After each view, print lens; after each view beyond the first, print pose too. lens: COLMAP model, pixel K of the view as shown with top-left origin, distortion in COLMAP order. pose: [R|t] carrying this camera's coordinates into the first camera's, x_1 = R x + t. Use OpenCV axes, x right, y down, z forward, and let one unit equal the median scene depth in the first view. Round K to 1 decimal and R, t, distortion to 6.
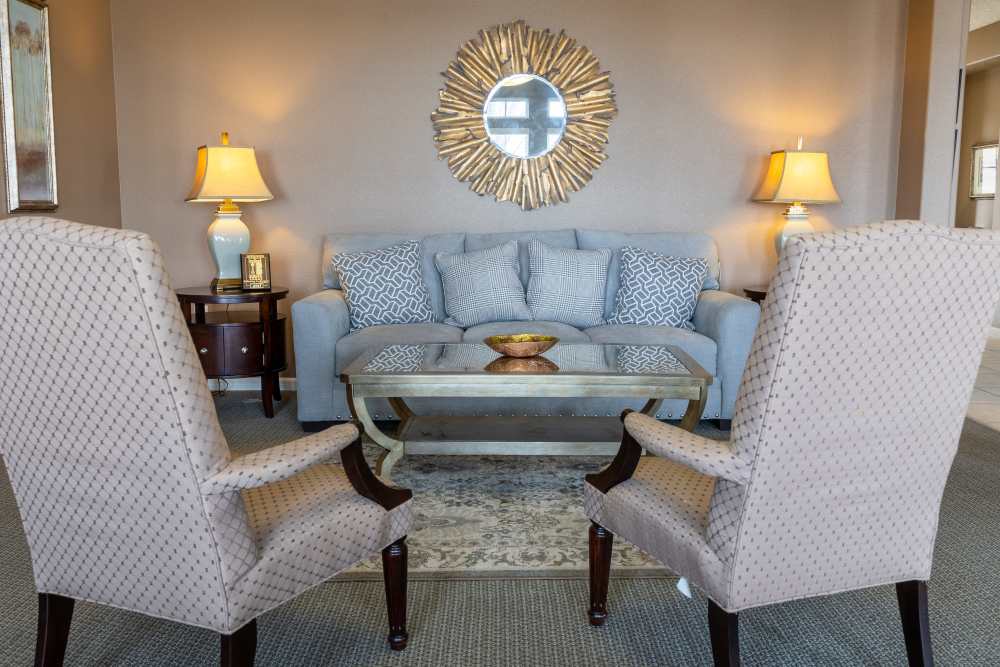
lens RADIAL K [[834.8, 0, 564.2], [0, 834.8, 330.5], [0, 0, 1]] dist [-0.003189, 0.003528]
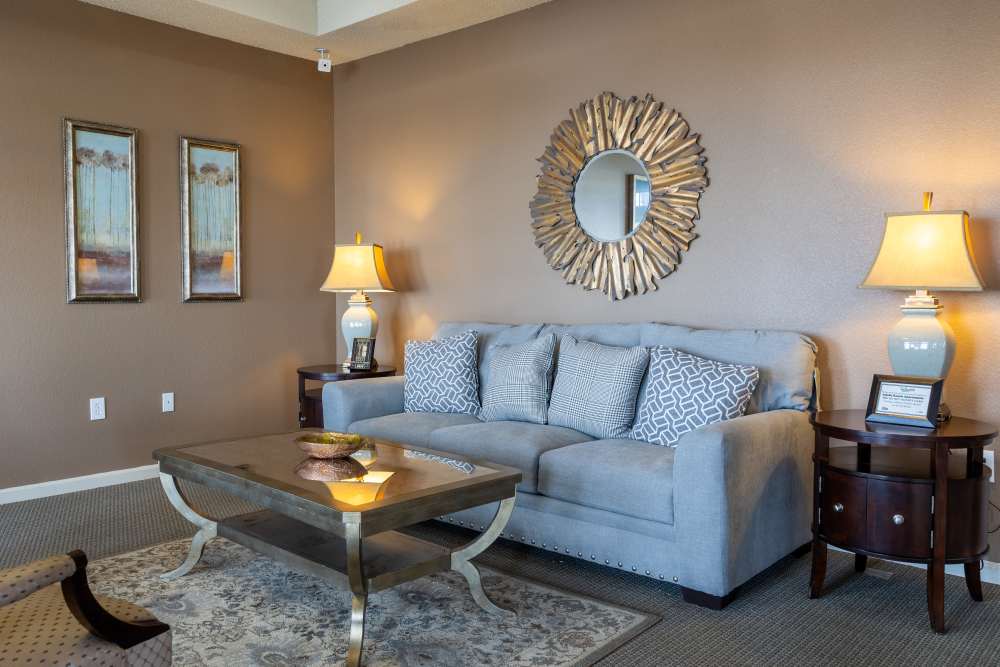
lens RADIAL K [[834.8, 0, 564.2], [0, 834.8, 330.5], [0, 0, 1]] dist [-0.003189, 0.003528]
pose [[0.718467, 0.029372, -0.694940, 0.554395], [-0.095882, 0.993752, -0.057127, -0.058005], [0.688921, 0.107676, 0.716794, 0.345124]]
